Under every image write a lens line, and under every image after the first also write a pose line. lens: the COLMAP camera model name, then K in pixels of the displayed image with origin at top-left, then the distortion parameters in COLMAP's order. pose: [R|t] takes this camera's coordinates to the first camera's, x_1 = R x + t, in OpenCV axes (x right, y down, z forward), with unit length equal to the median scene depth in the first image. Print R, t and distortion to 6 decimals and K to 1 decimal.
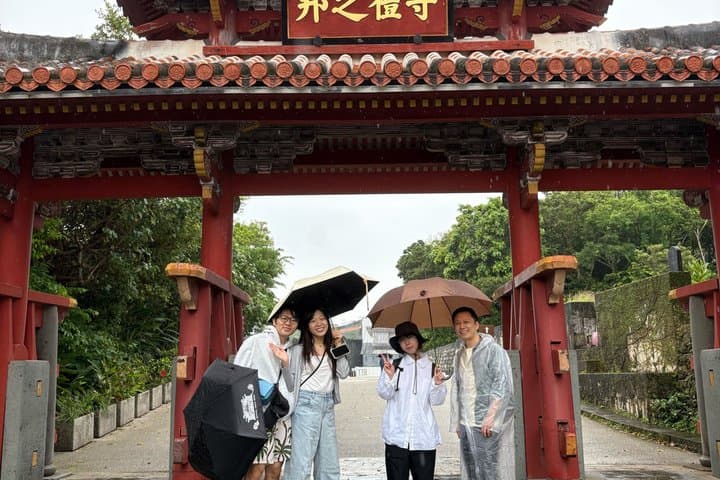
lens RADIAL K [[760.0, 0, 360.0], [0, 760.0, 240.0], [0, 0, 1]] dist [0.192814, 0.028842]
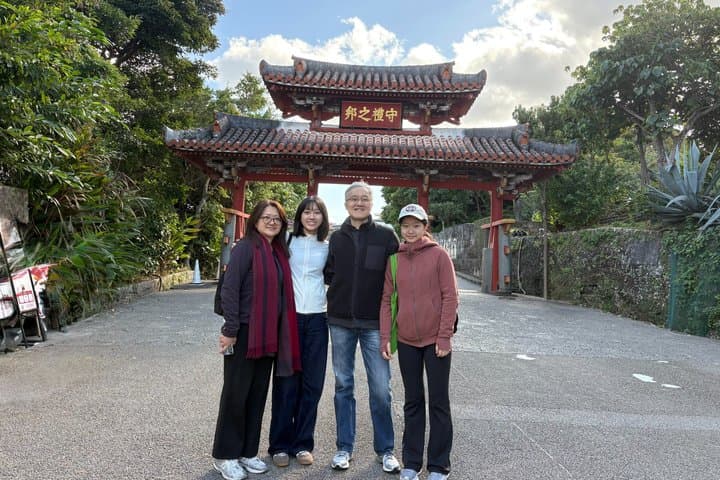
lens RADIAL K [[760.0, 0, 360.0], [0, 760.0, 240.0], [0, 0, 1]] dist [0.192814, 0.028842]
pose [[0.998134, 0.057966, 0.019169, -0.058020], [-0.060002, 0.989367, 0.132484, -0.232944], [-0.011286, -0.133387, 0.991000, -1.767798]]
